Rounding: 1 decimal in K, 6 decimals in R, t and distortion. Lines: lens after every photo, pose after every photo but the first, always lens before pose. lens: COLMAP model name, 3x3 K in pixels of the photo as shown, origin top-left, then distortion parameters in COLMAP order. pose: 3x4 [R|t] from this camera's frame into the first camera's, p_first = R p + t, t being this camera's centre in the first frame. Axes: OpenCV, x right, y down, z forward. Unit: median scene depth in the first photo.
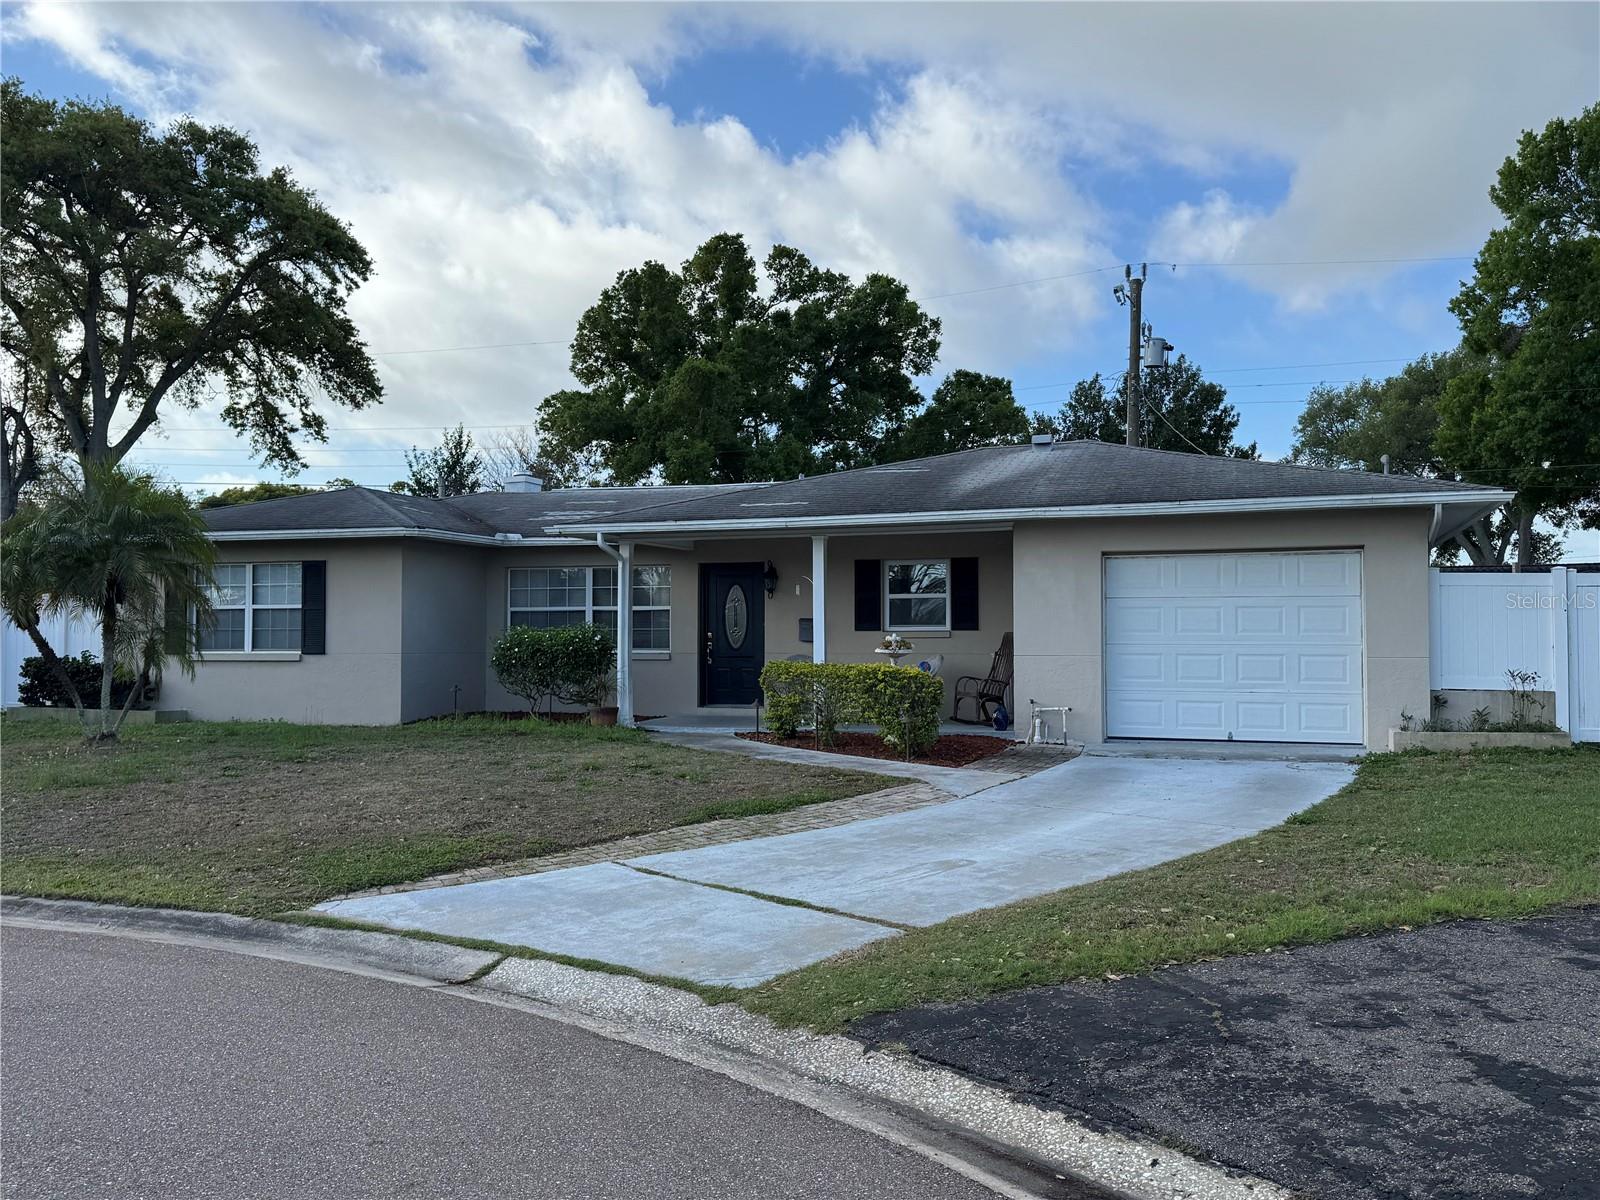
lens RADIAL K [[1408.8, 0, 800.0], [0, 1408.8, 600.0], [0, 0, 1]] dist [0.172432, -0.369200]
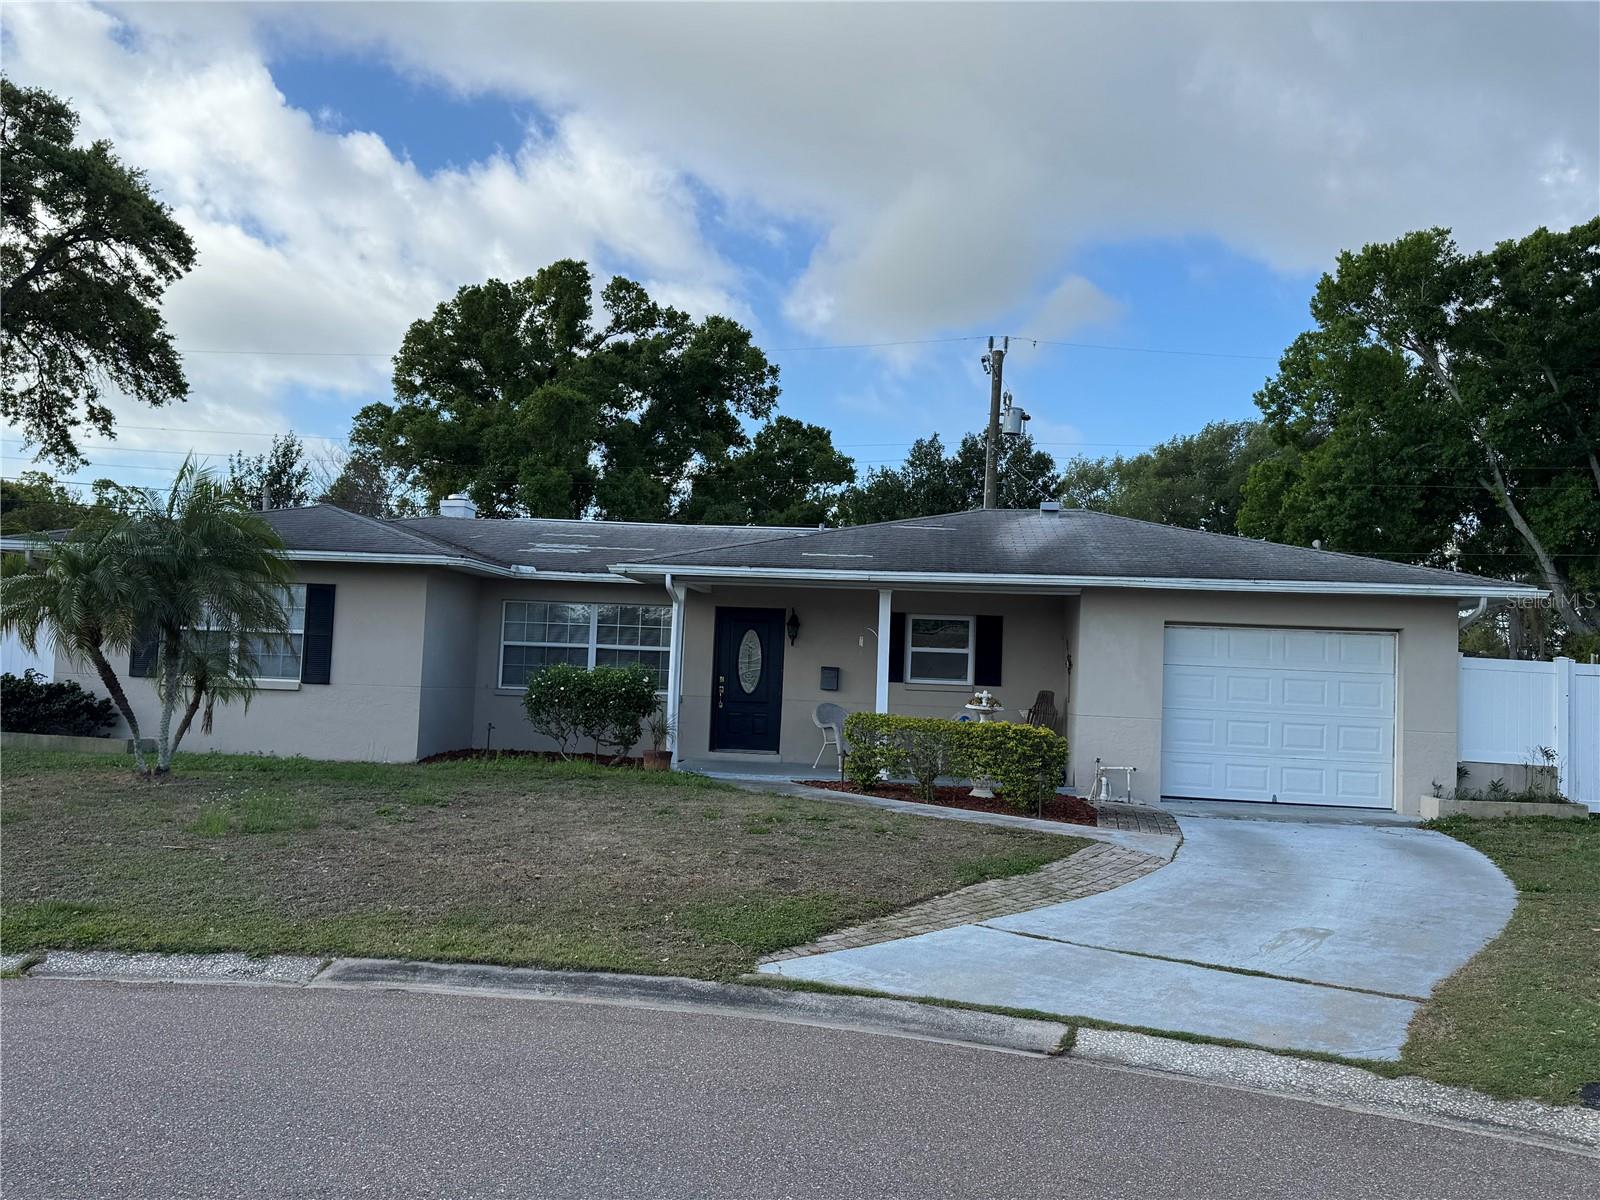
lens RADIAL K [[1408.8, 0, 800.0], [0, 1408.8, 600.0], [0, 0, 1]] dist [0.172432, -0.369200]
pose [[0.974174, 0.052807, 0.219535, -0.237567], [-0.047784, 0.998461, -0.028132, -0.005543], [-0.220683, 0.016916, 0.975199, 0.017870]]
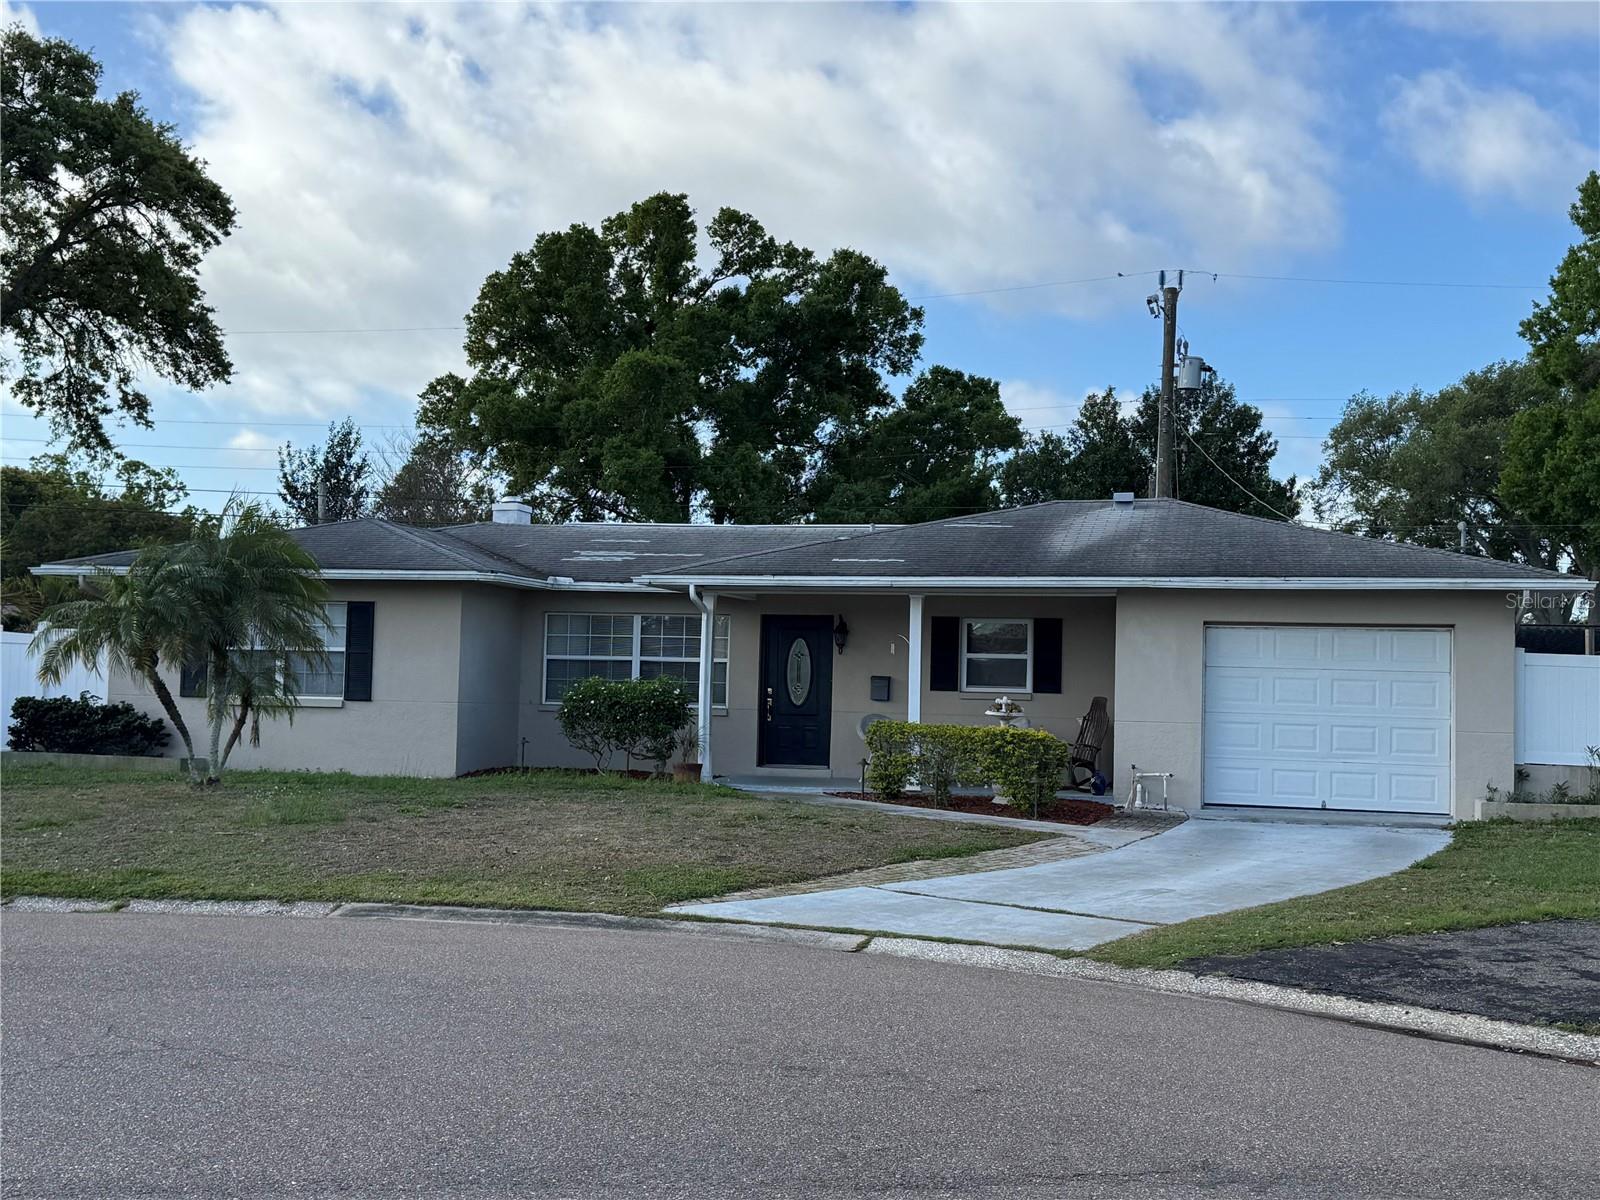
lens RADIAL K [[1970.9, 0, 801.1], [0, 1970.9, 605.8], [0, 0, 1]] dist [0.191560, -0.416307]
pose [[0.995359, 0.029361, 0.091645, -0.170099], [-0.028045, 0.999485, -0.015621, -0.012150], [-0.092056, 0.012978, 0.995669, -0.323836]]
